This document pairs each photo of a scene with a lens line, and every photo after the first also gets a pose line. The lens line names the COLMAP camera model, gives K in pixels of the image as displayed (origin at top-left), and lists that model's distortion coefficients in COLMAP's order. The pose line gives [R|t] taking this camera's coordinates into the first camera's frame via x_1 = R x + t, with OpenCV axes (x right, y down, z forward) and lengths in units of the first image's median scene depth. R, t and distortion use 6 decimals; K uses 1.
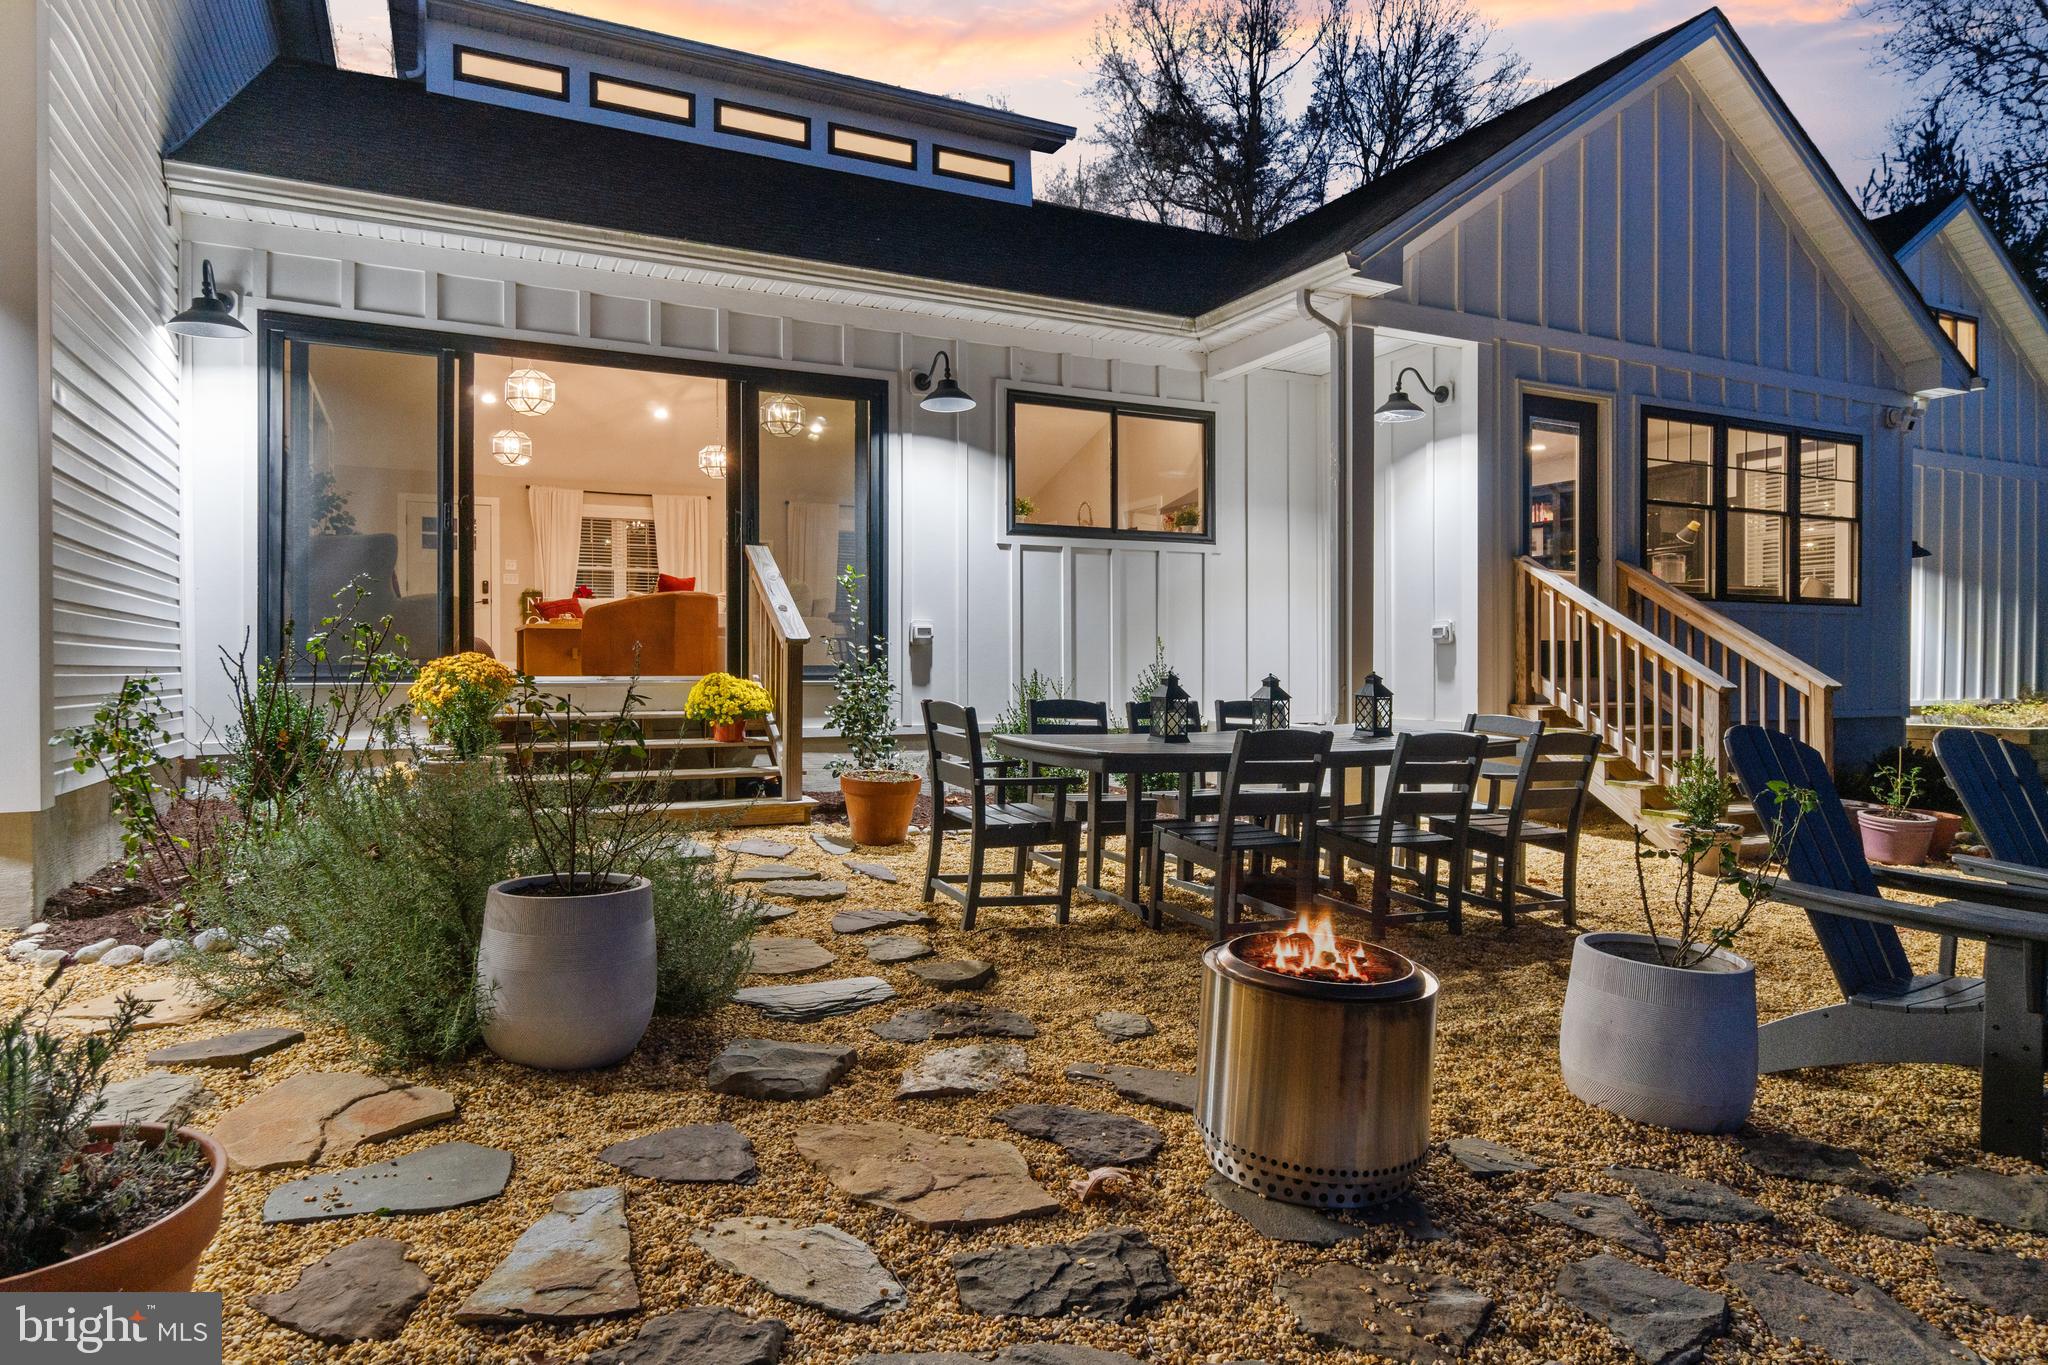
lens RADIAL K [[1116.9, 0, 1023.5], [0, 1116.9, 650.8], [0, 0, 1]] dist [-0.063785, 0.000090]
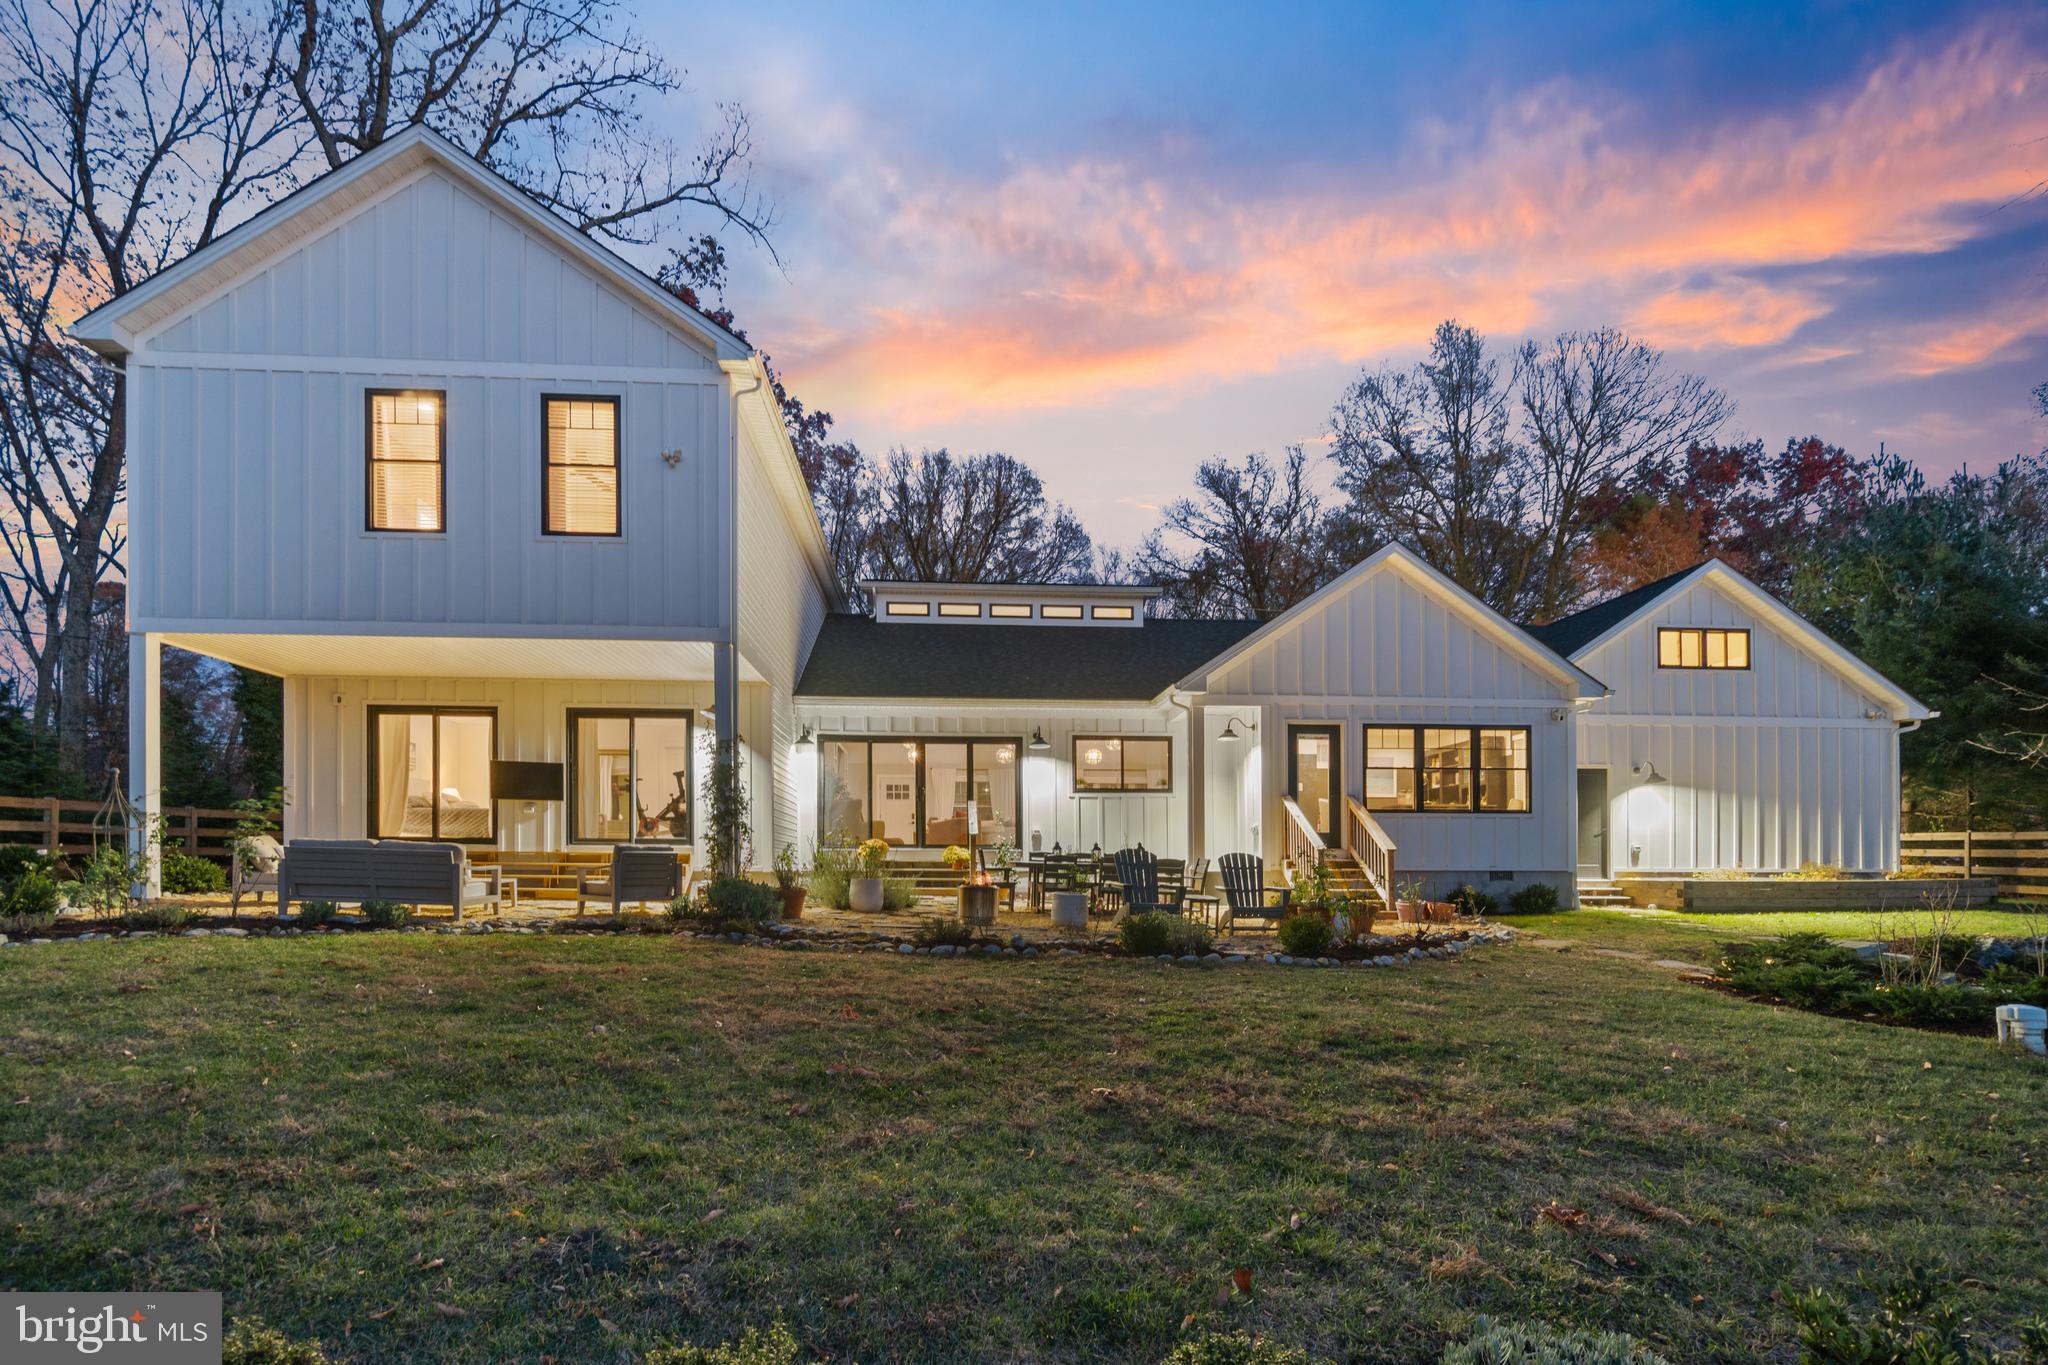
lens RADIAL K [[894.6, 0, 1024.0], [0, 894.6, 682.5], [0, 0, 1]] dist [0.000202, -0.000021]
pose [[0.929780, -0.065700, -0.362205, 0.629443], [-0.002351, 0.982865, -0.184314, 0.023067], [0.368108, 0.172223, 0.913694, -0.927788]]
